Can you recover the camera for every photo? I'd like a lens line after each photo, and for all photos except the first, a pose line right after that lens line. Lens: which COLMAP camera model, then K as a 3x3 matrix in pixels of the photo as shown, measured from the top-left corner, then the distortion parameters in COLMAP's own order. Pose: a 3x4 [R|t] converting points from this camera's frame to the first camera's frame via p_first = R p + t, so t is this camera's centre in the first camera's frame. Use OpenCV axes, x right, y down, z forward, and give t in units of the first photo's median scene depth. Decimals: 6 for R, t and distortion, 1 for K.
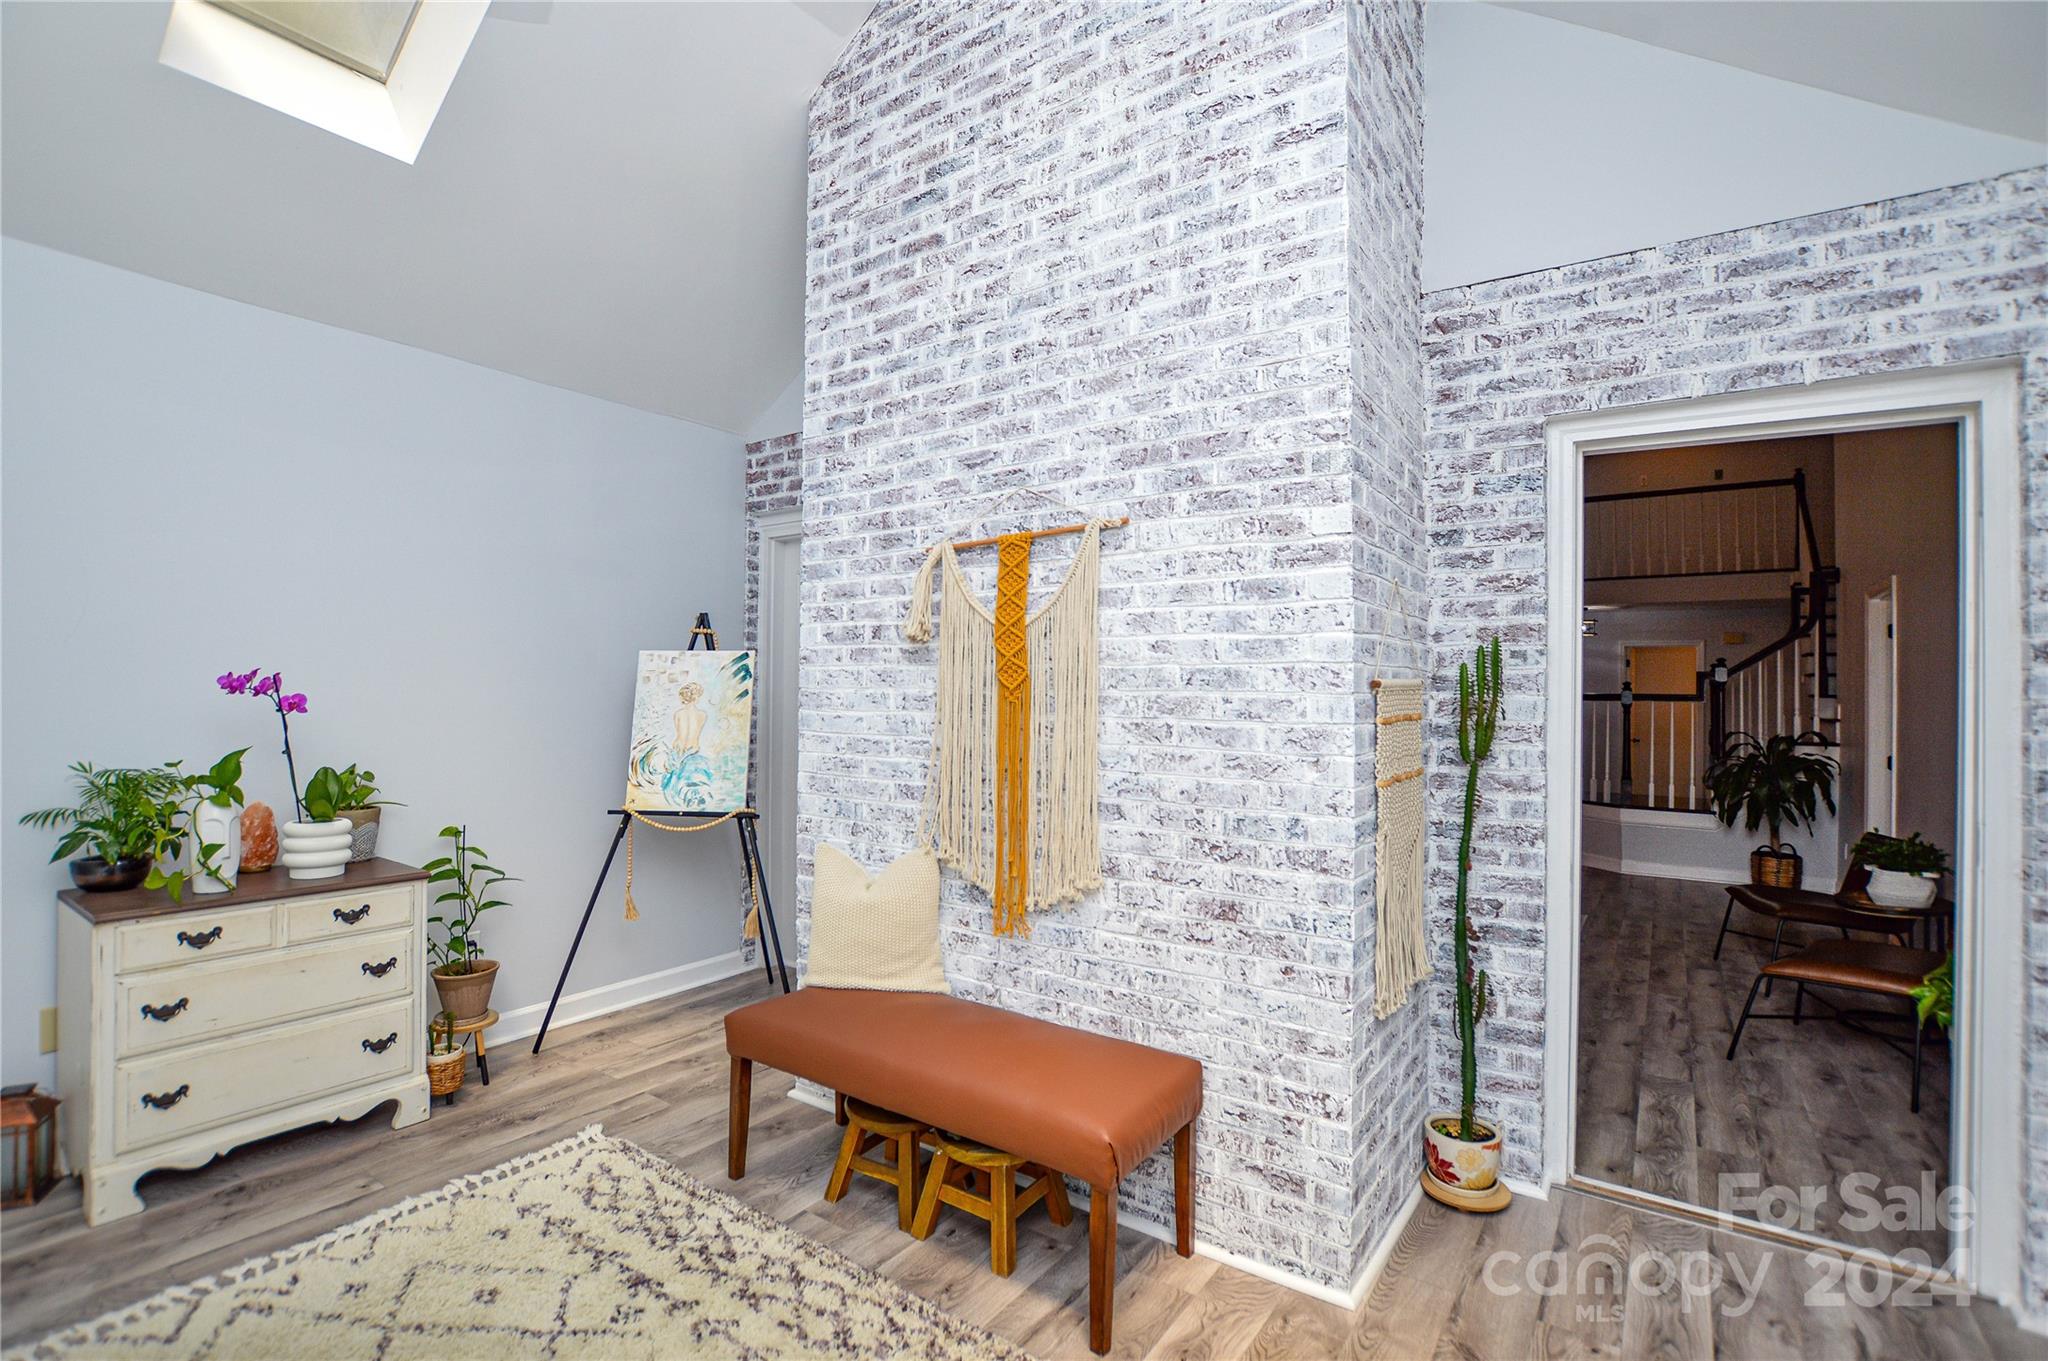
lens RADIAL K [[916.3, 0, 1024.4], [0, 916.3, 682.5], [0, 0, 1]] dist [-0.033123, 0.004297]
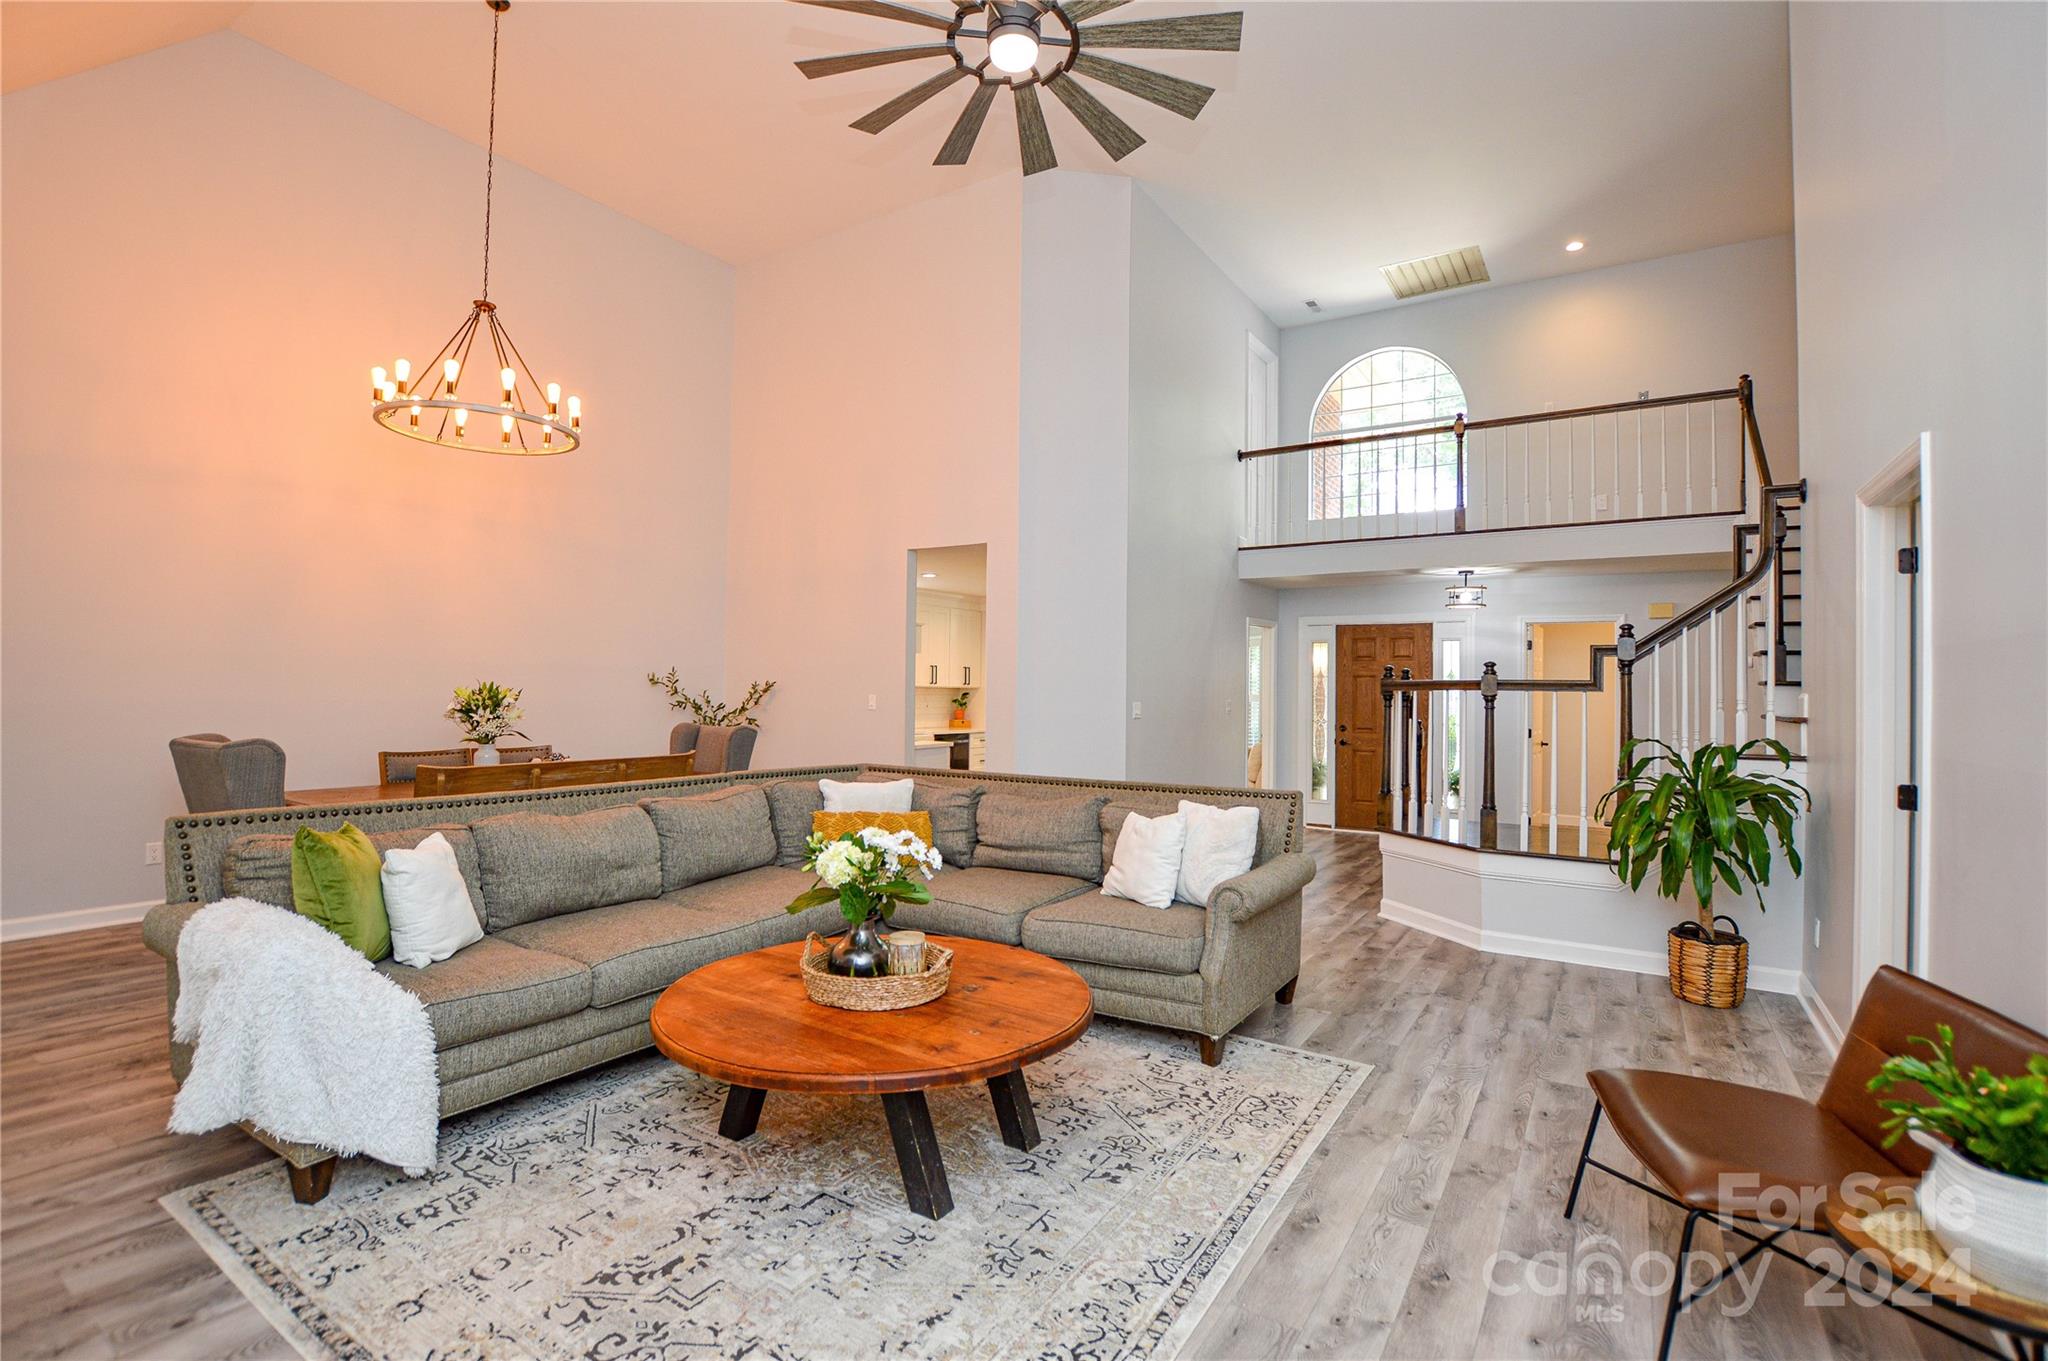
lens RADIAL K [[916.3, 0, 1031.5], [0, 916.3, 680.5], [0, 0, 1]] dist [-0.033123, 0.004297]
pose [[0.999195, 0.002707, 0.040032, 0.335067], [-0.002725, 0.999996, 0.000402, 0.015706], [-0.040031, -0.000511, 0.999198, 0.384070]]
